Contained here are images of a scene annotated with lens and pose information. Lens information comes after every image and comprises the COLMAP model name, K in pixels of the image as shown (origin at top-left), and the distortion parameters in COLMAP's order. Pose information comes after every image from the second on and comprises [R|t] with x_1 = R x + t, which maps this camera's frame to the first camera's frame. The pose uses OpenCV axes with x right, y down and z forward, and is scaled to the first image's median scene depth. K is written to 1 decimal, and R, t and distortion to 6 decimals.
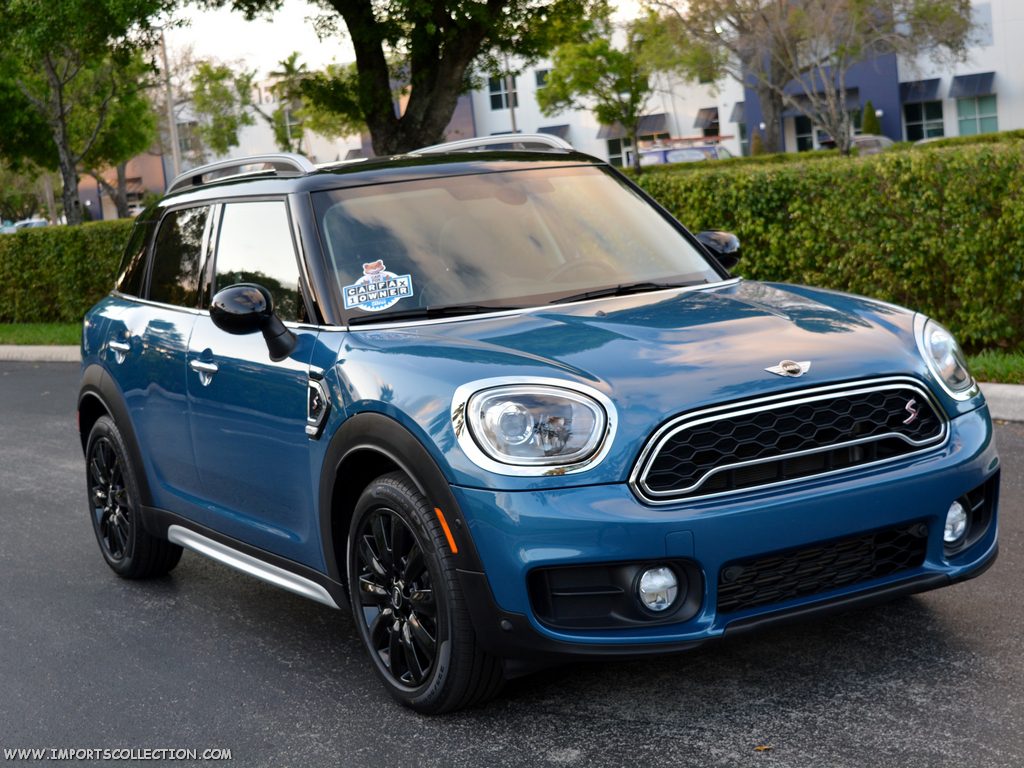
lens RADIAL K [[1744.5, 0, 512.0], [0, 1744.5, 384.0], [0, 0, 1]] dist [-0.021064, 0.101589]
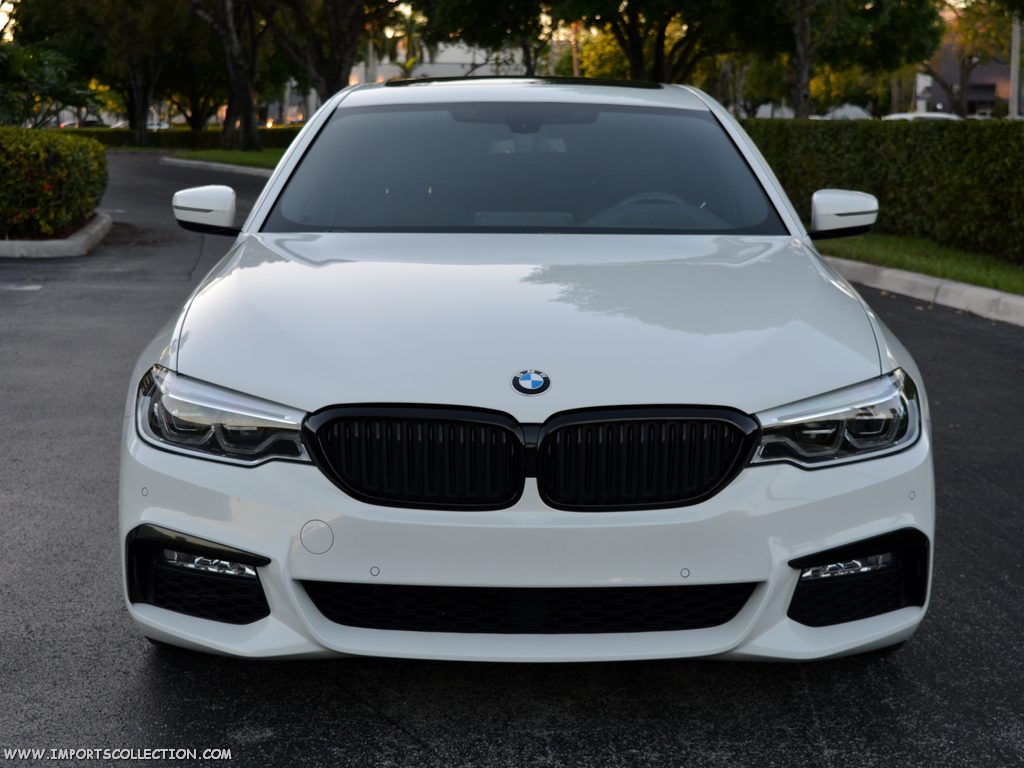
lens RADIAL K [[1744.5, 0, 512.0], [0, 1744.5, 384.0], [0, 0, 1]] dist [-0.021064, 0.101589]
pose [[0.888947, 0.167146, -0.426422, 0.174165], [-0.143683, 0.985803, 0.086877, -0.016934], [0.434890, -0.015959, 0.900342, 0.108582]]
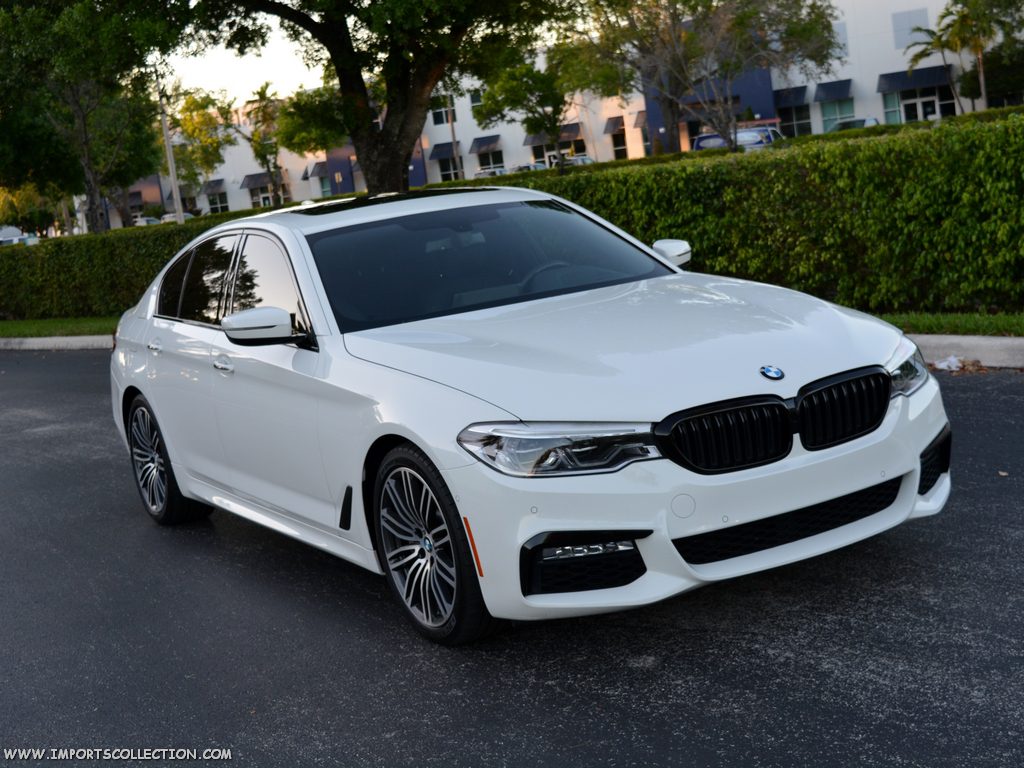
lens RADIAL K [[1452.0, 0, 512.0], [0, 1452.0, 384.0], [0, 0, 1]] dist [-0.031204, -0.032756]
pose [[0.998577, -0.040996, 0.034112, -0.030555], [0.040237, 0.998934, 0.022631, 0.000048], [-0.035003, -0.021226, 0.999162, 0.010585]]
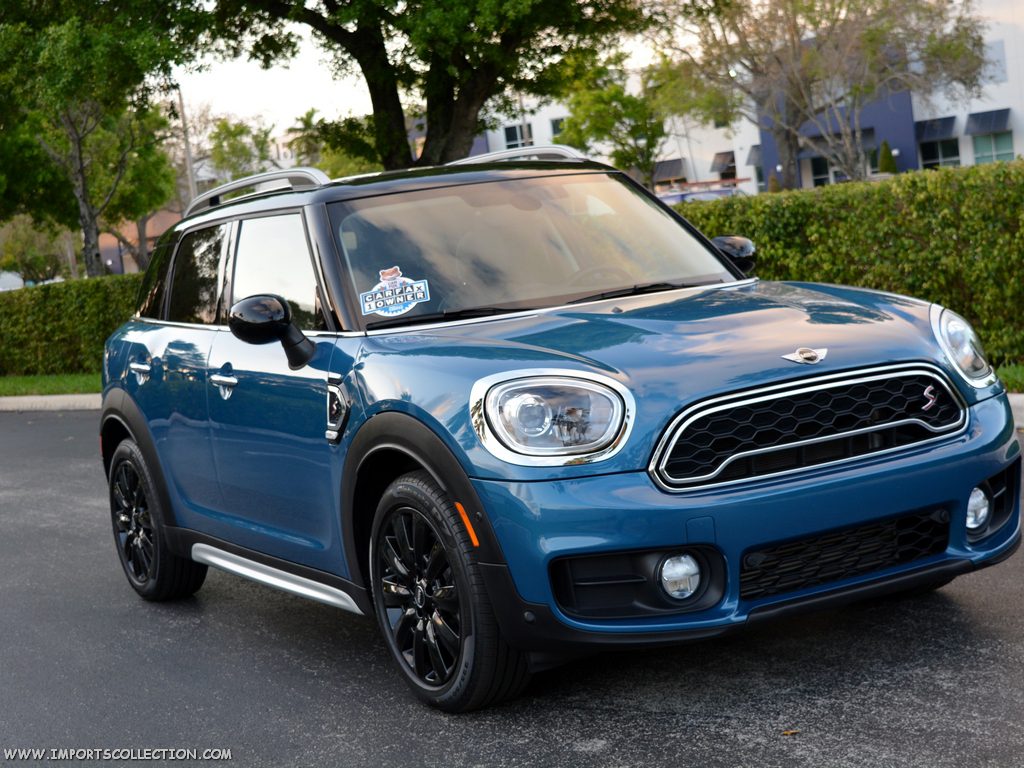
lens RADIAL K [[1744.5, 0, 512.0], [0, 1744.5, 384.0], [0, 0, 1]] dist [-0.021064, 0.101589]
pose [[0.999646, -0.023395, -0.012663, 0.000962], [0.023037, 0.999349, -0.027751, 0.012129], [0.013304, 0.027449, 0.999535, -0.001046]]
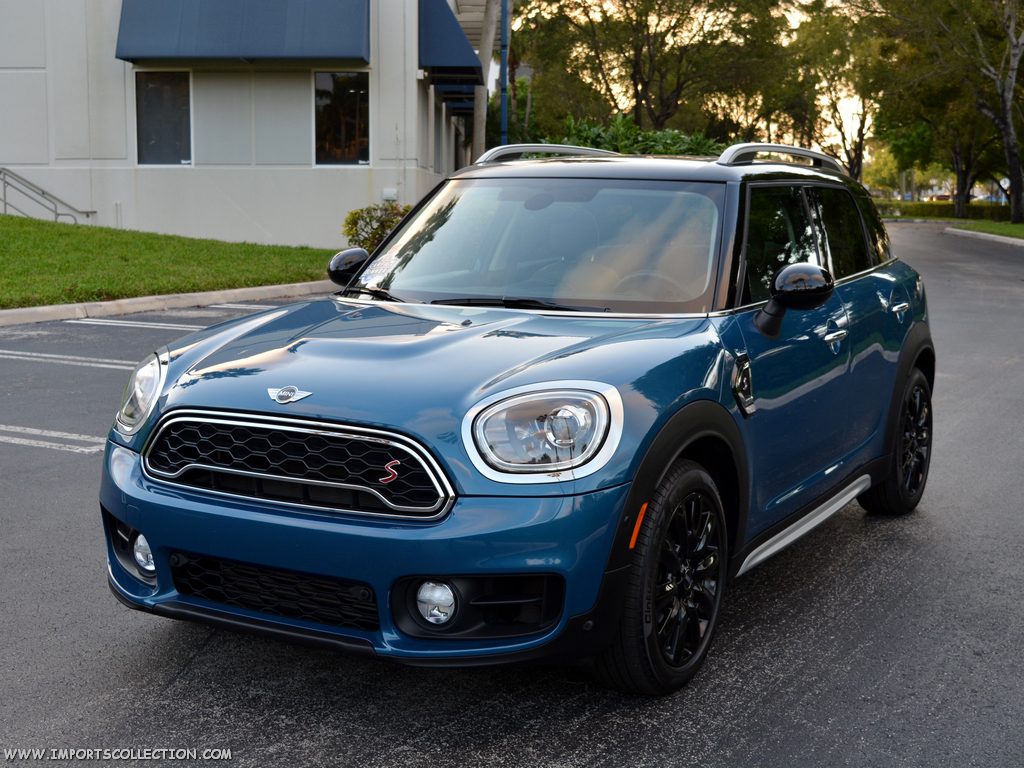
lens RADIAL K [[1365.6, 0, 512.0], [0, 1365.6, 384.0], [0, 0, 1]] dist [-0.025114, 0.004899]
pose [[0.541798, 0.215973, -0.812287, 0.340629], [-0.156917, 0.975423, 0.154683, -0.061694], [0.825731, 0.043655, 0.562372, 0.255458]]
